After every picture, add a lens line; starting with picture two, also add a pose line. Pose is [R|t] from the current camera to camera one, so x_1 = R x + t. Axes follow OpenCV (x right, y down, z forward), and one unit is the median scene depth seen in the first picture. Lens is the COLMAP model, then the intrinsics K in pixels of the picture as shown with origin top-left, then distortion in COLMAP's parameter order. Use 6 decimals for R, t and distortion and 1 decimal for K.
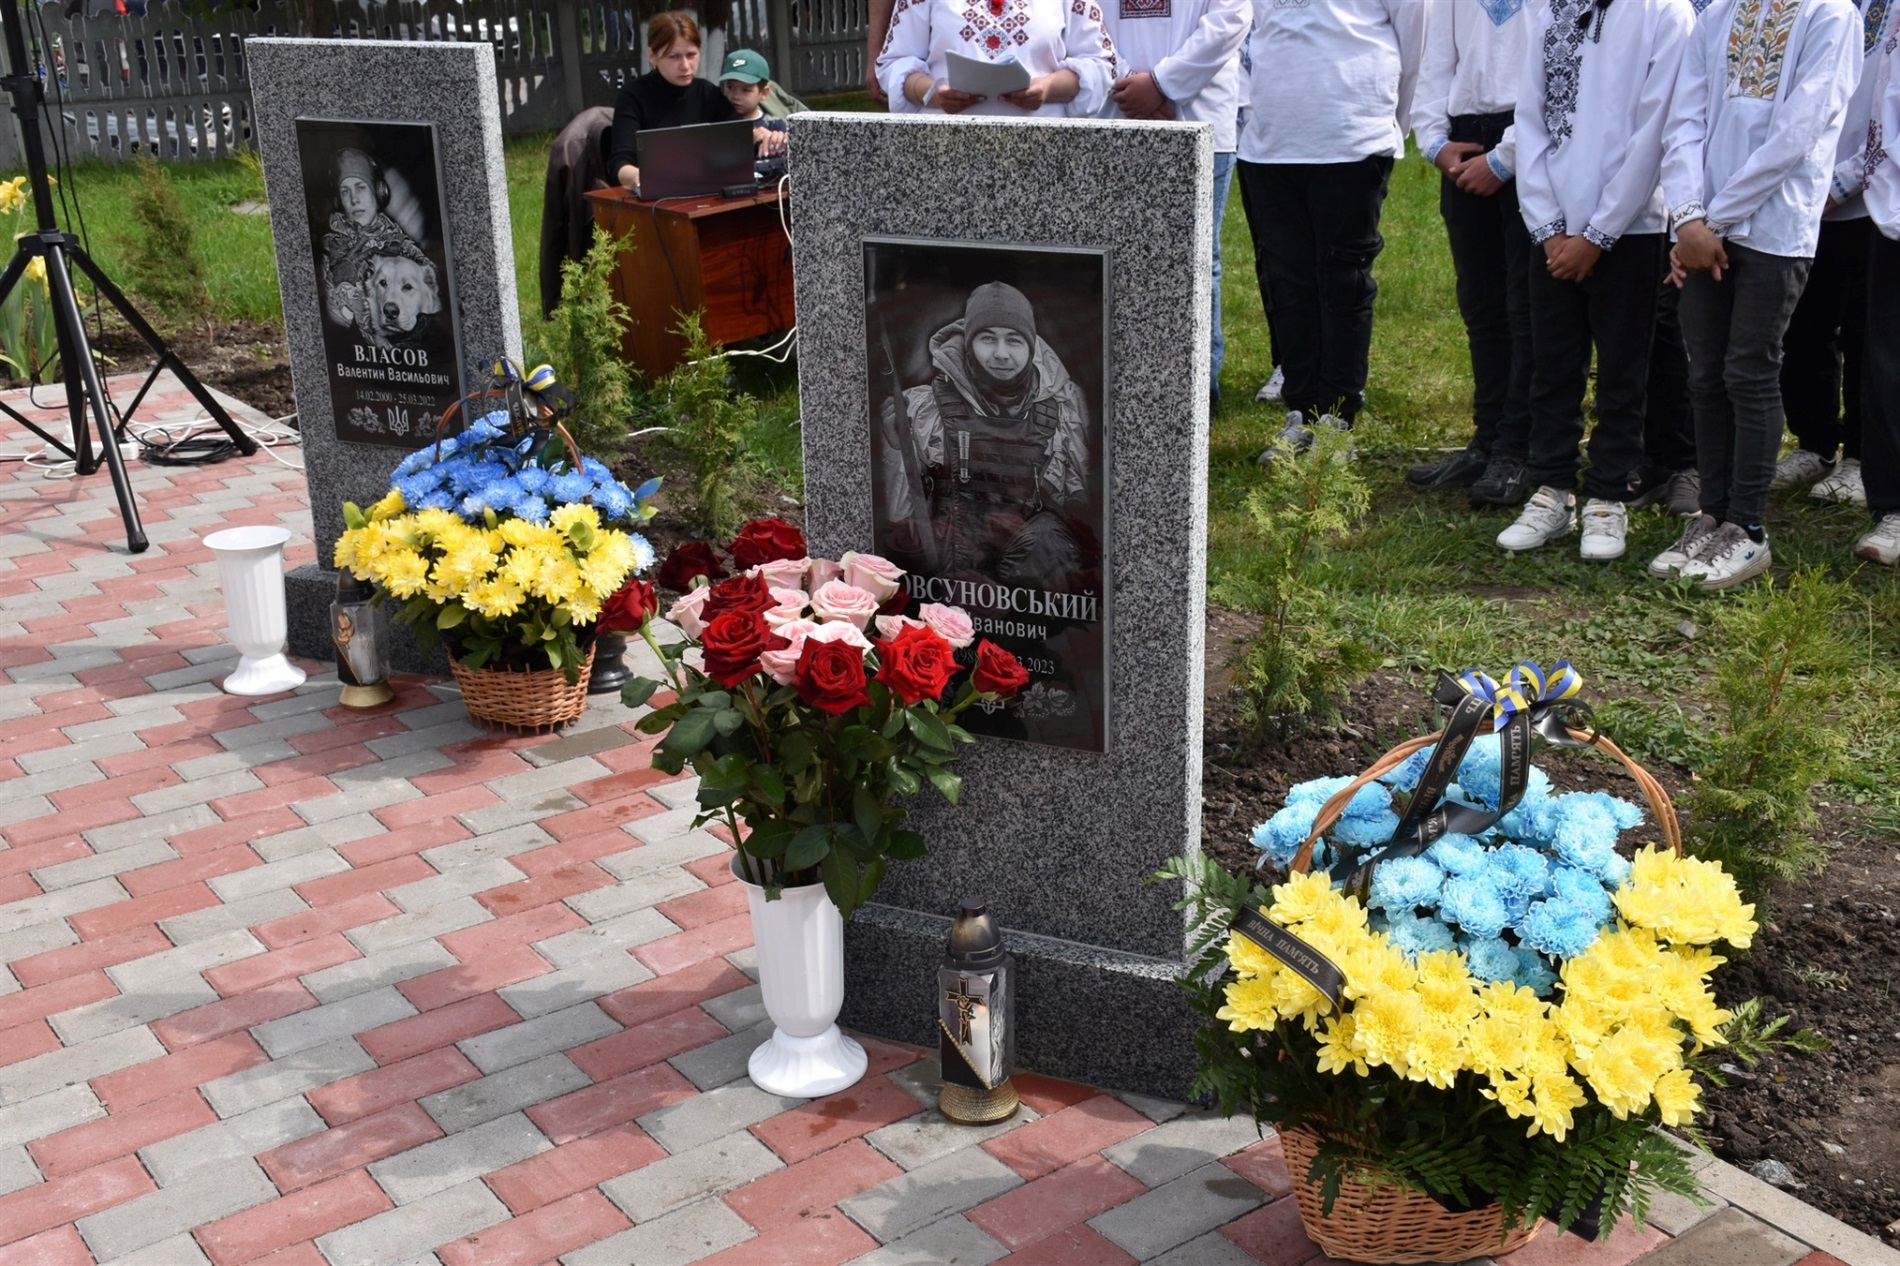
lens RADIAL K [[2173.7, 0, 908.4], [0, 2173.7, 620.2], [0, 0, 1]] dist [0.104512, 0.000000]
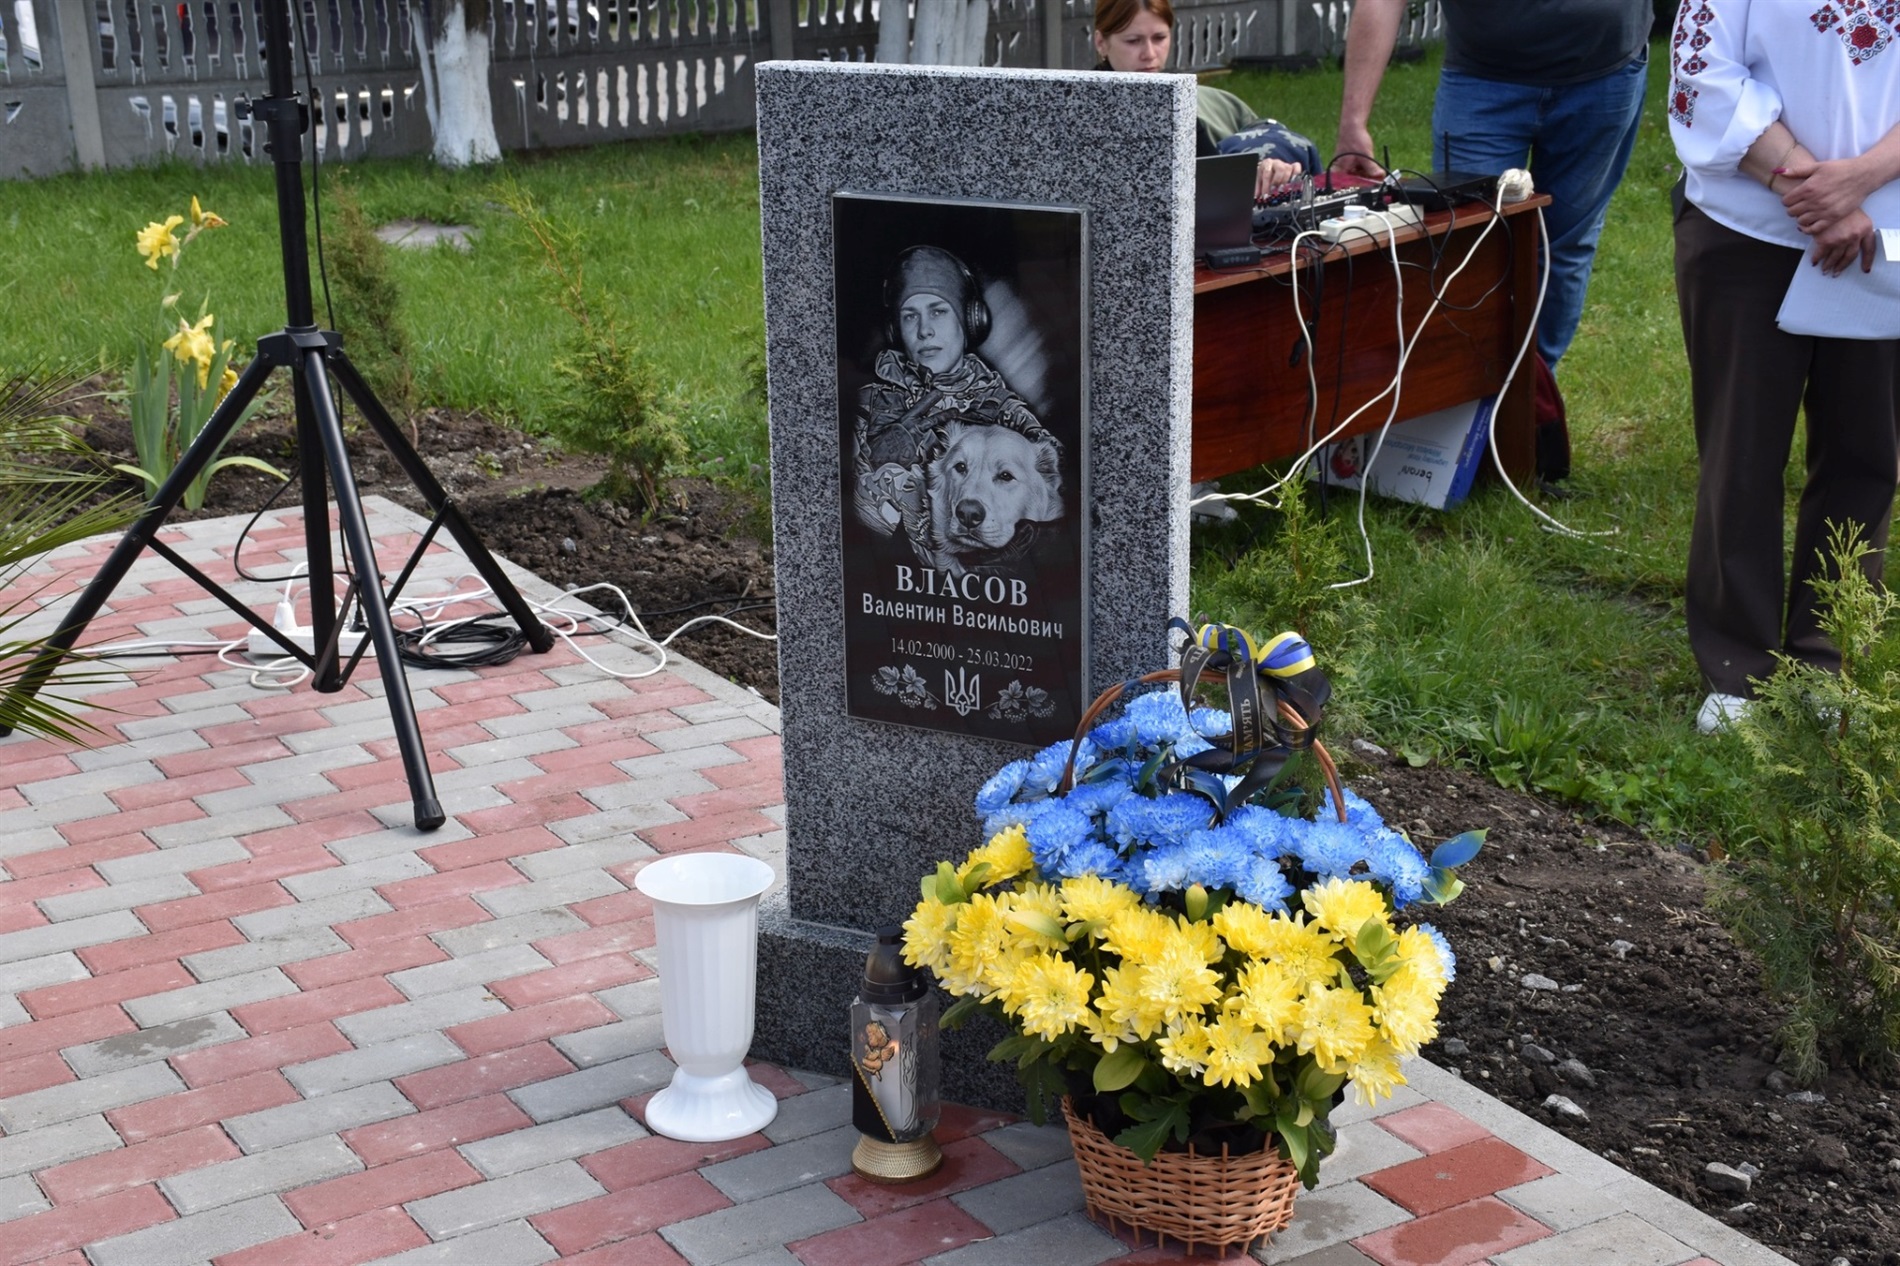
lens RADIAL K [[2738.5, 0, 938.9], [0, 2738.5, 635.6], [0, 0, 1]] dist [0.174110, 0.000000]
pose [[0.998496, 0.026737, -0.047872, -0.213357], [-0.028311, 0.999070, -0.032513, -0.085559], [0.046959, 0.033819, 0.998324, 0.261698]]
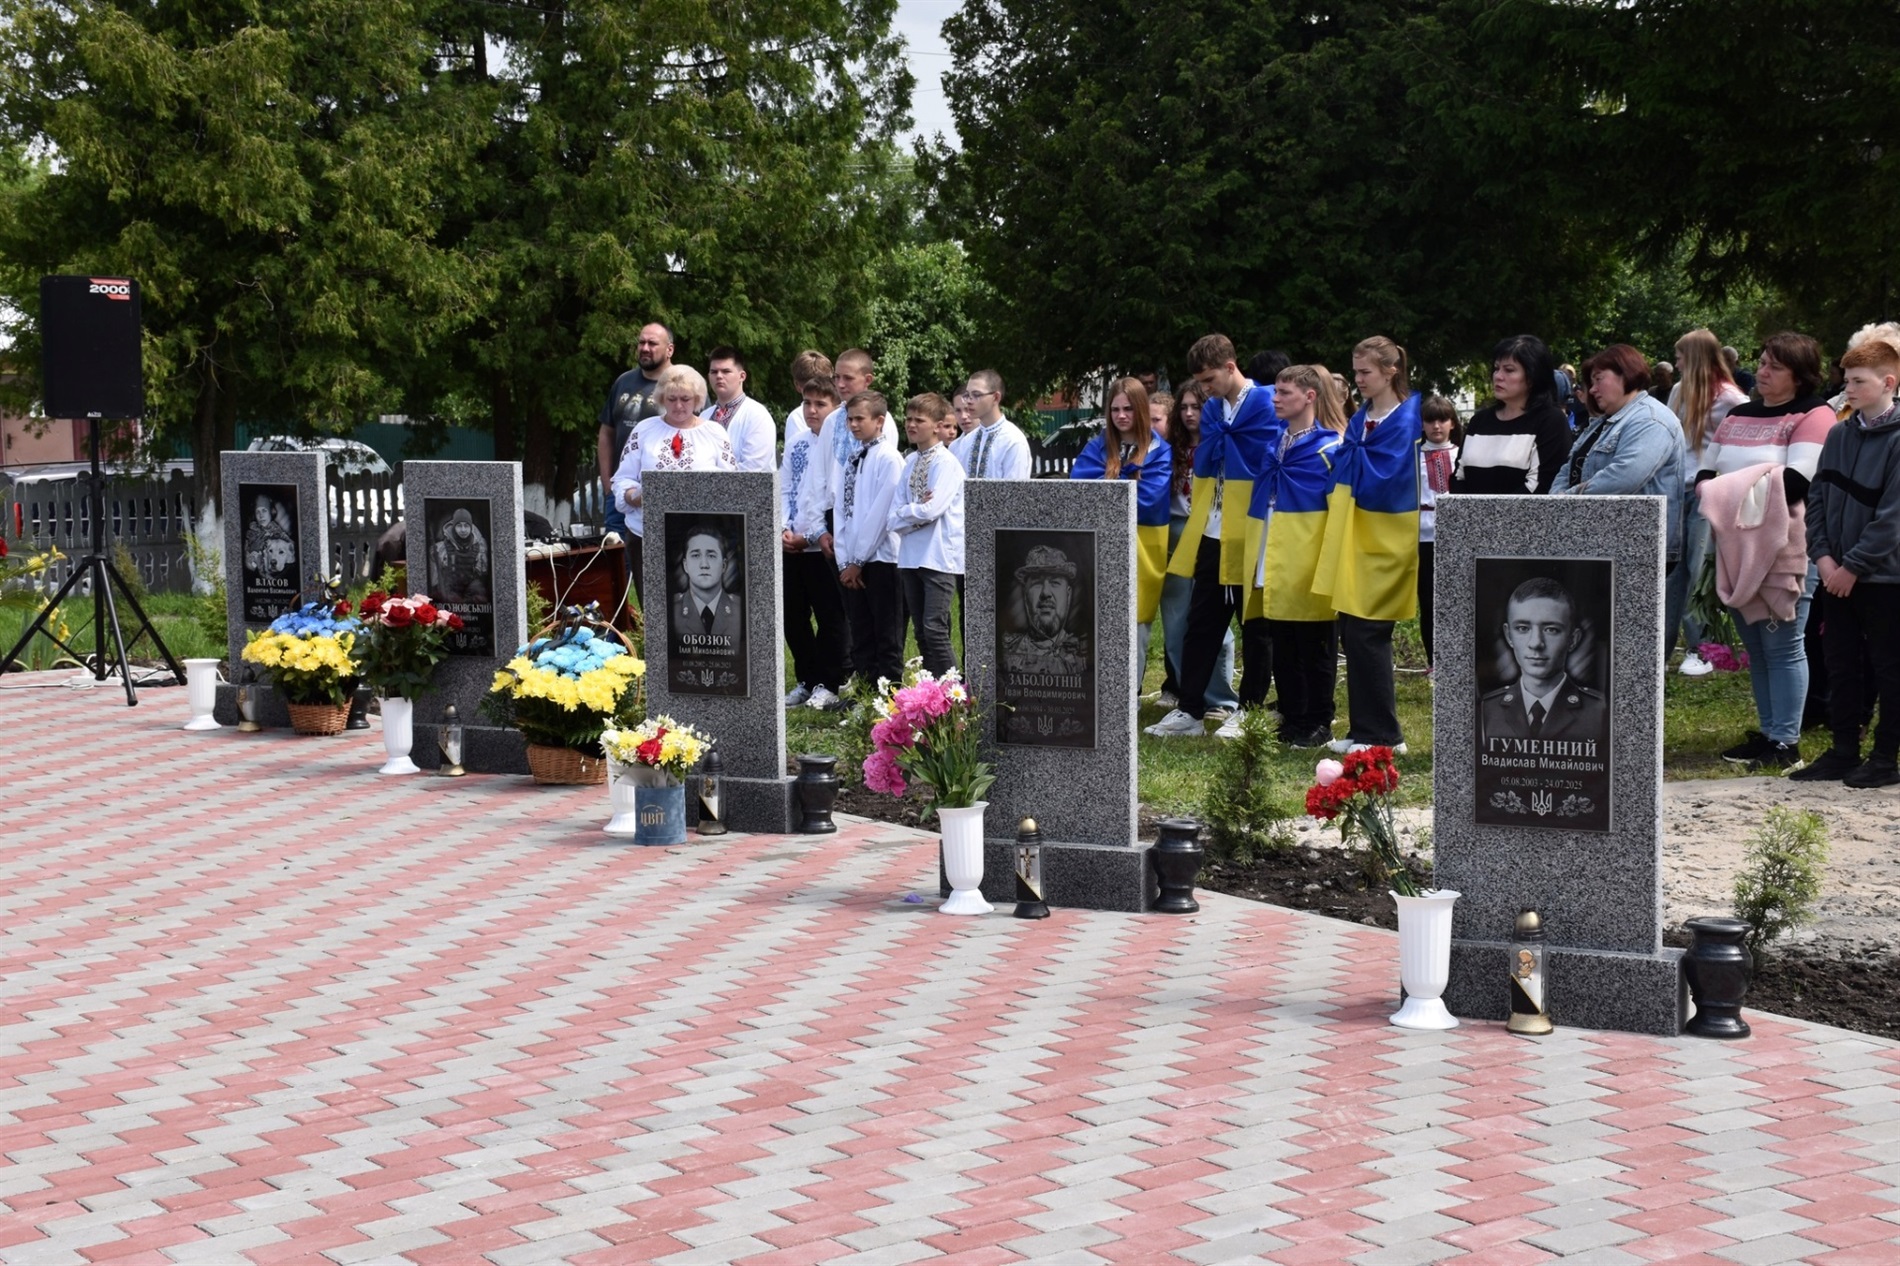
lens RADIAL K [[2953.4, 0, 962.4], [0, 2953.4, 637.5], [0, 0, 1]] dist [0.219426, 0.000000]
pose [[0.999862, 0.016545, 0.001534, 0.505329], [-0.015723, 0.971934, -0.234728, 0.687472], [-0.005375, 0.234671, 0.972060, -2.126631]]
